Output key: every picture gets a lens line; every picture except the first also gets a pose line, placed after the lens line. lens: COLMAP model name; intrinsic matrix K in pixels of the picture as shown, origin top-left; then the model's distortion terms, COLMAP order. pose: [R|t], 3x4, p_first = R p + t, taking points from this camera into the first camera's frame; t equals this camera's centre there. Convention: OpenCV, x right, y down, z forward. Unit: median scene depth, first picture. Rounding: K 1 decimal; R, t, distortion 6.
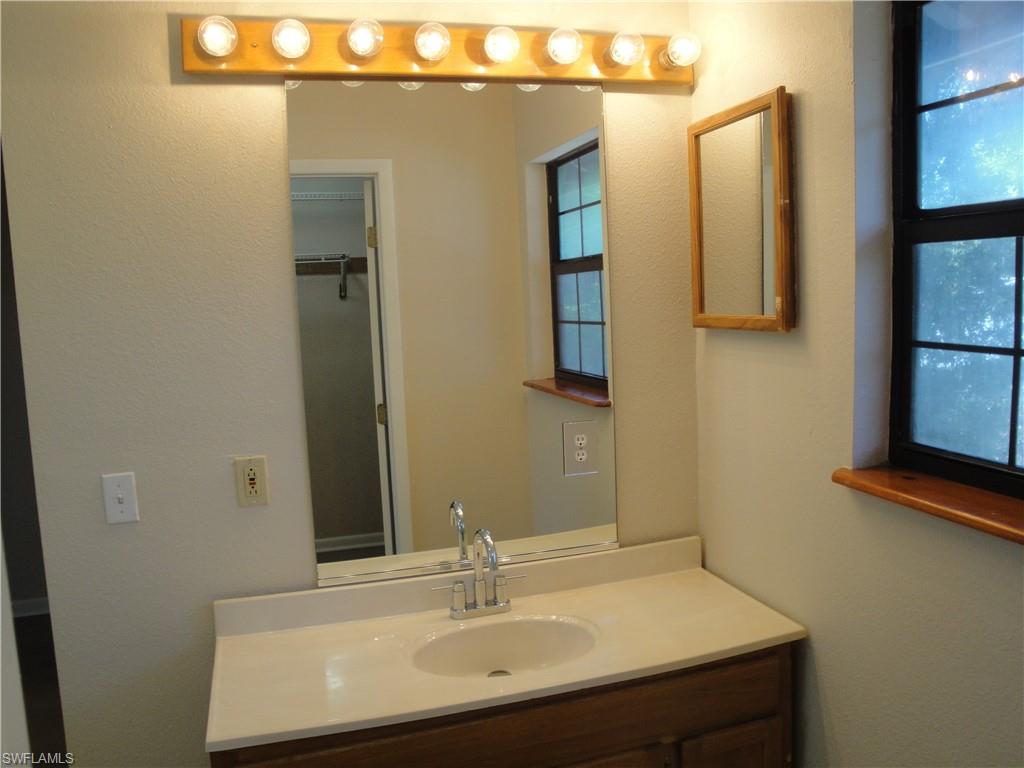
lens RADIAL K [[858.0, 0, 512.3], [0, 858.0, 382.4], [0, 0, 1]] dist [-0.127532, 0.062667]
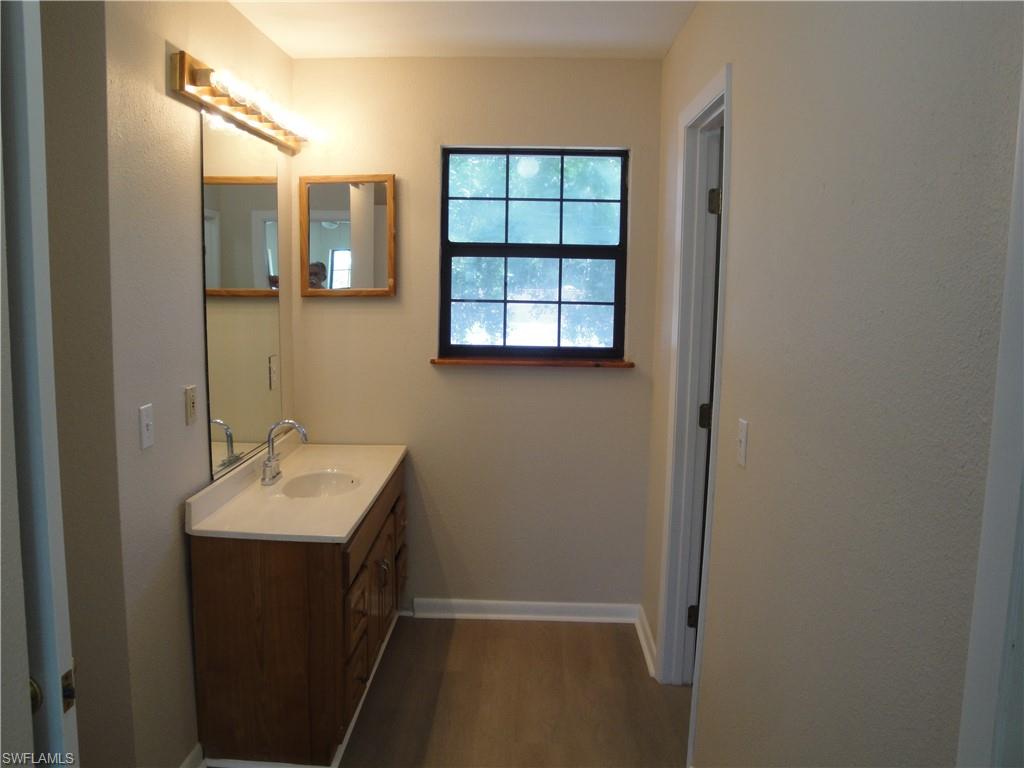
lens RADIAL K [[858.0, 0, 508.8], [0, 858.0, 382.2], [0, 0, 1]] dist [-0.127532, 0.062667]
pose [[0.301718, -0.074669, 0.950469, -1.517371], [0.082518, 0.995232, 0.051991, 0.058608], [-0.949819, 0.062744, 0.306441, 0.135024]]
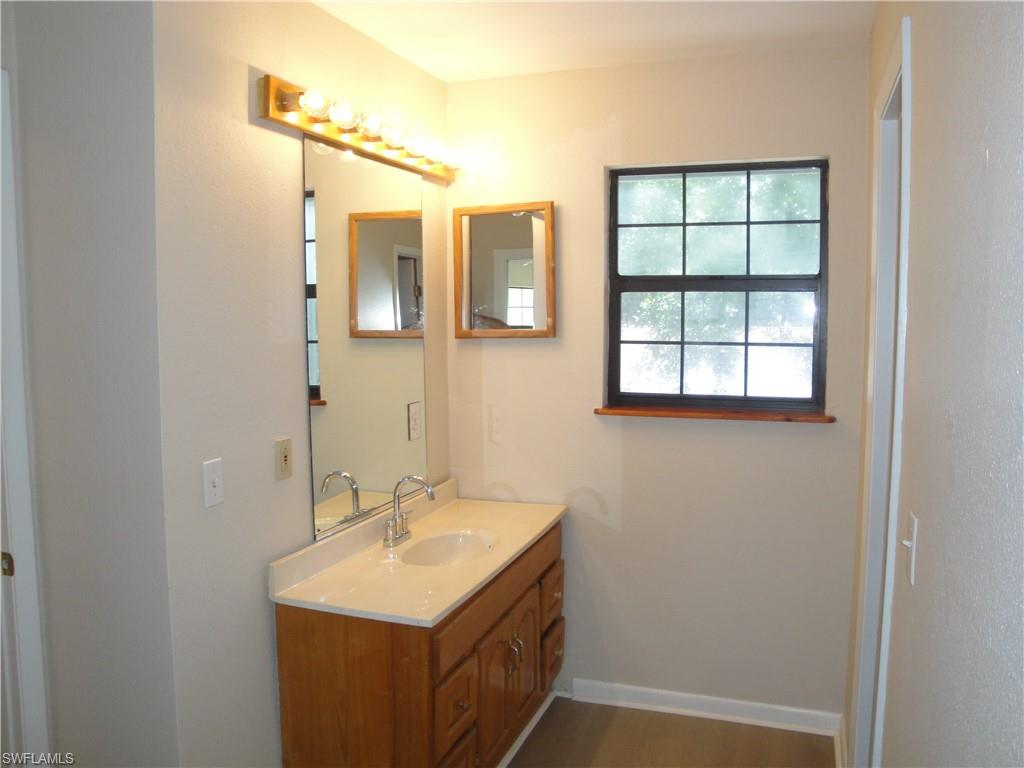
lens RADIAL K [[858.0, 0, 513.5], [0, 858.0, 378.6], [0, 0, 1]] dist [-0.127532, 0.062667]
pose [[0.578908, -0.026703, 0.814956, -1.188262], [0.072942, 0.997152, -0.019142, 0.054229], [-0.812124, 0.070526, 0.579207, 0.027502]]
